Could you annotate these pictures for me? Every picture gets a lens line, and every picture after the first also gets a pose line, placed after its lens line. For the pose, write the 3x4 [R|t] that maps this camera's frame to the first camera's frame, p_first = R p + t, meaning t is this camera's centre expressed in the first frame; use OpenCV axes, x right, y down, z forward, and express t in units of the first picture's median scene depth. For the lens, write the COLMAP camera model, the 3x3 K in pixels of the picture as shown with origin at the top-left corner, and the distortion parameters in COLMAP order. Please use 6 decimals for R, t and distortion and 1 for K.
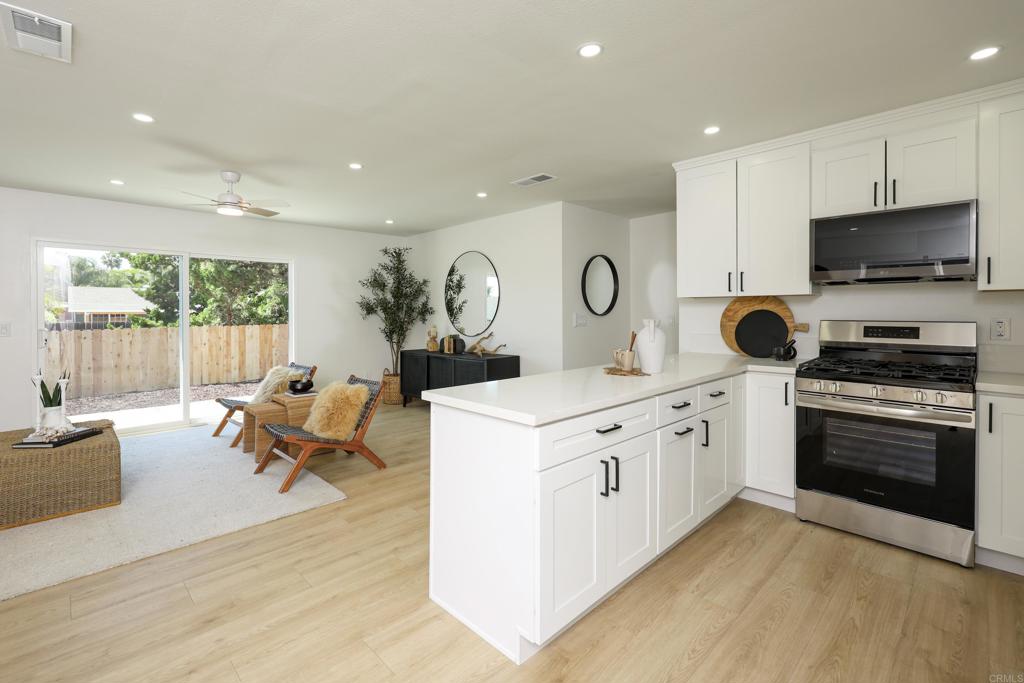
lens RADIAL K [[460.5, 0, 507.3], [0, 460.5, 314.1], [0, 0, 1]] dist [0.008916, -0.000437]
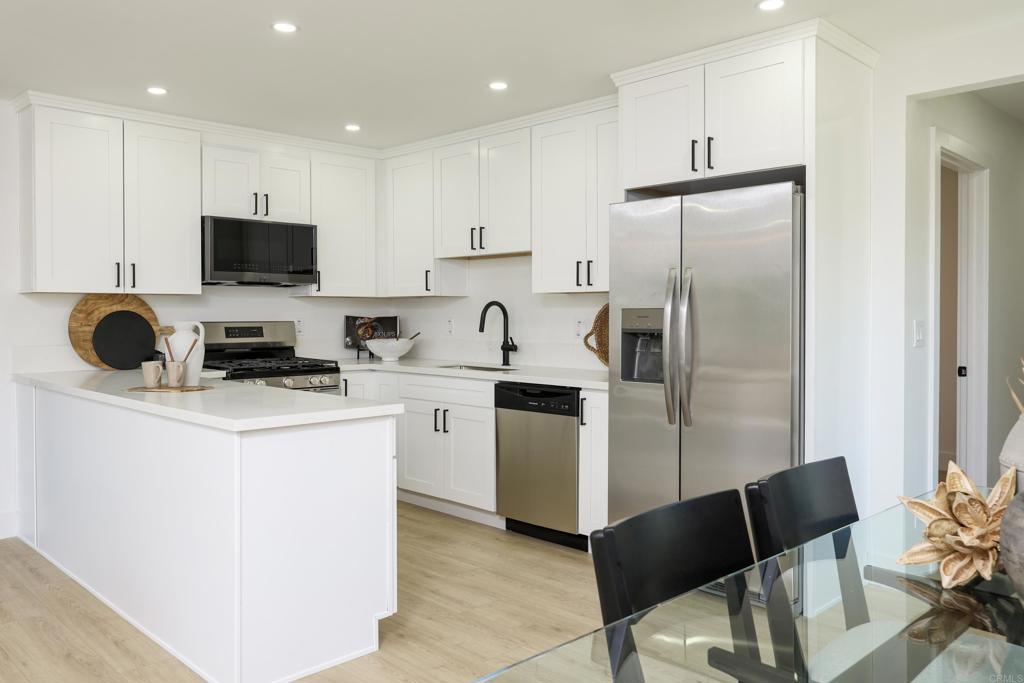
lens RADIAL K [[800.6, 0, 495.0], [0, 800.6, 320.8], [0, 0, 1]] dist [0.003990, 0.004109]
pose [[0.008266, -0.007221, 0.999940, -0.807817], [0.008425, 0.999939, 0.007151, 0.003750], [-0.999930, 0.008365, 0.008327, 0.327268]]
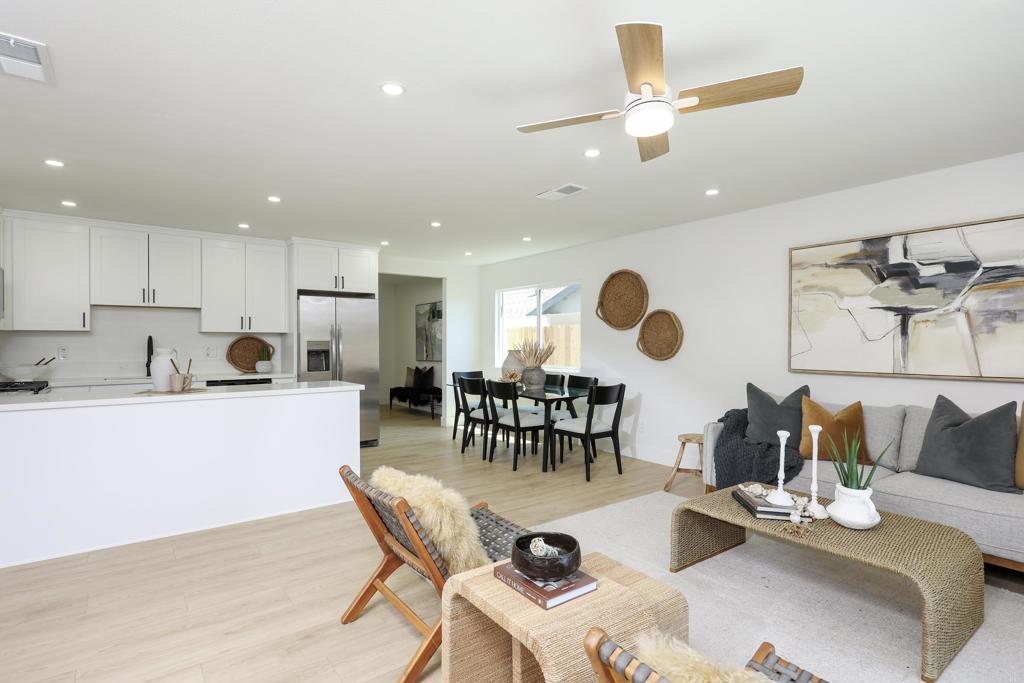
lens RADIAL K [[513.2, 0, 512.0], [0, 513.2, 341.5], [0, 0, 1]] dist [-0.000006, -0.000112]
pose [[-0.992869, 0.004355, 0.119132, -0.566996], [0.005019, 0.999974, 0.005273, -0.007142], [-0.119106, 0.005833, -0.992864, 1.657763]]
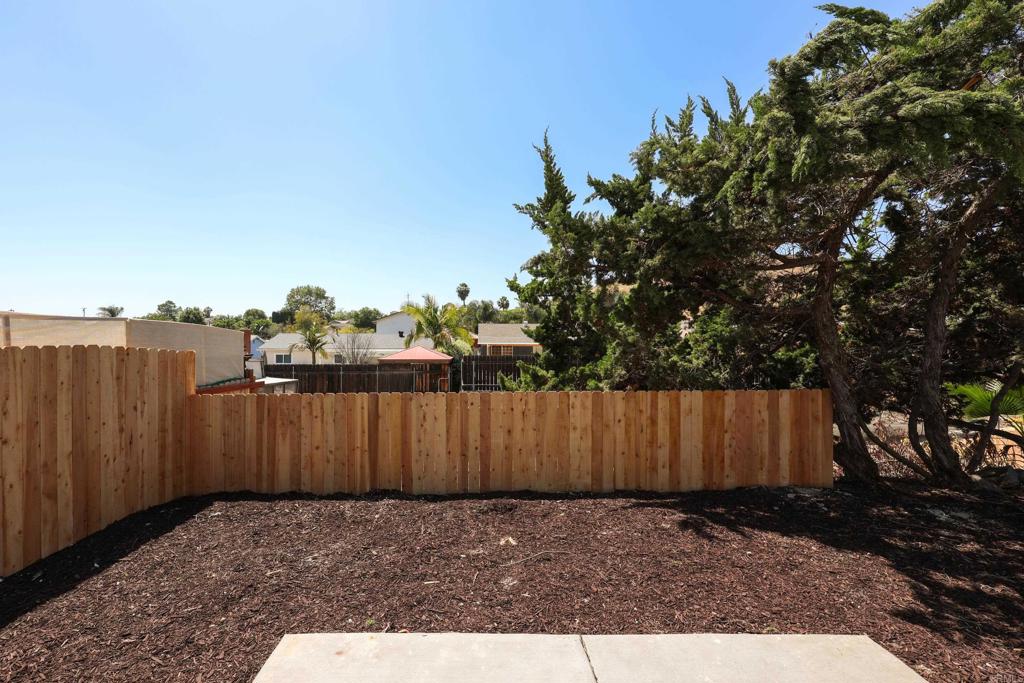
lens RADIAL K [[424.4, 0, 480.2], [0, 424.4, 340.3], [0, 0, 1]] dist [0.000422, 0.000460]
pose [[0.724080, 0.003765, -0.689705, -1.126827], [-0.007335, 0.999971, -0.002241, -0.098964], [0.689677, 0.006682, 0.724087, 1.327371]]
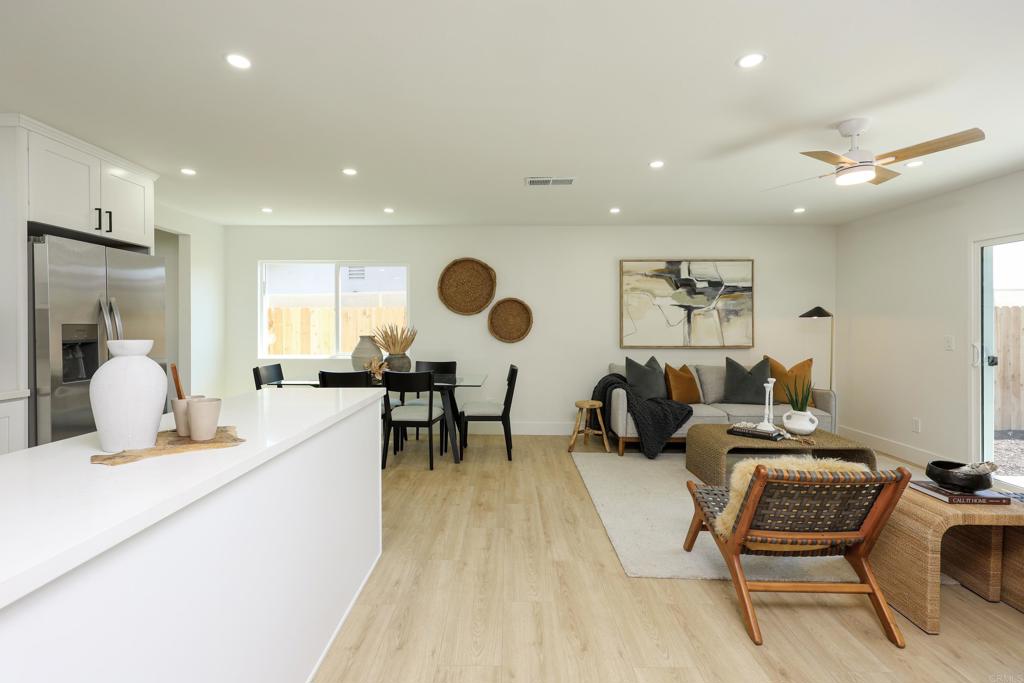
lens RADIAL K [[476.6, 0, 511.7], [0, 476.6, 326.3], [0, 0, 1]] dist [0.001204, 0.000427]
pose [[-0.692457, 0.002951, -0.721453, 0.292208], [-0.001876, 0.999981, 0.005891, -0.006524], [0.721456, 0.005433, -0.692439, 1.216509]]
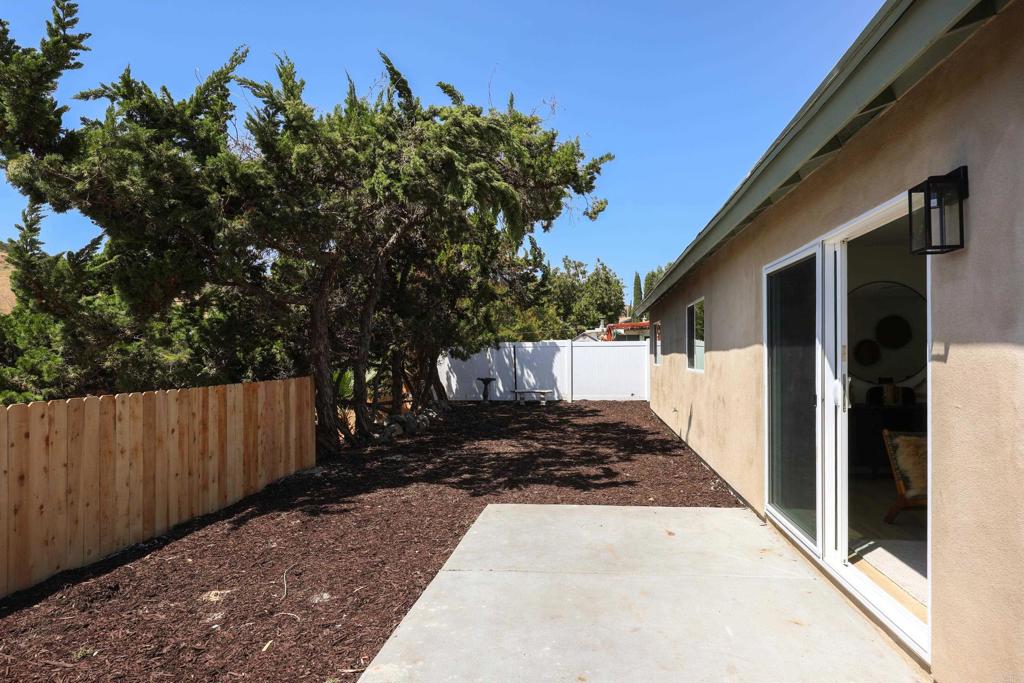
lens RADIAL K [[577.0, 0, 536.5], [0, 577.0, 353.7], [0, 0, 1]] dist [0.002486, -0.000419]
pose [[0.763651, 0.001647, 0.645628, -2.053017], [0.005416, 0.999945, -0.008958, -0.000210], [-0.645607, 0.010337, 0.763600, 1.021271]]
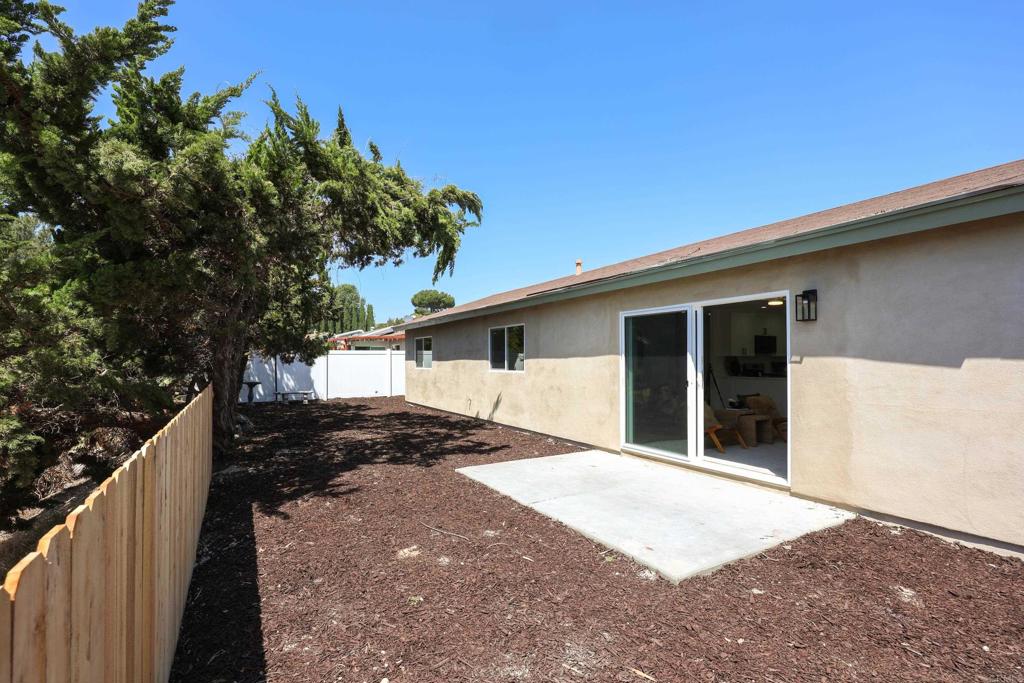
lens RADIAL K [[456.7, 0, 491.0], [0, 456.7, 357.2], [0, 0, 1]] dist [0.001204, 0.000146]
pose [[0.256663, 0.010627, 0.966442, -2.760288], [0.006977, 0.999893, -0.012848, -0.002170], [-0.966476, 0.010041, 0.256562, 1.731271]]
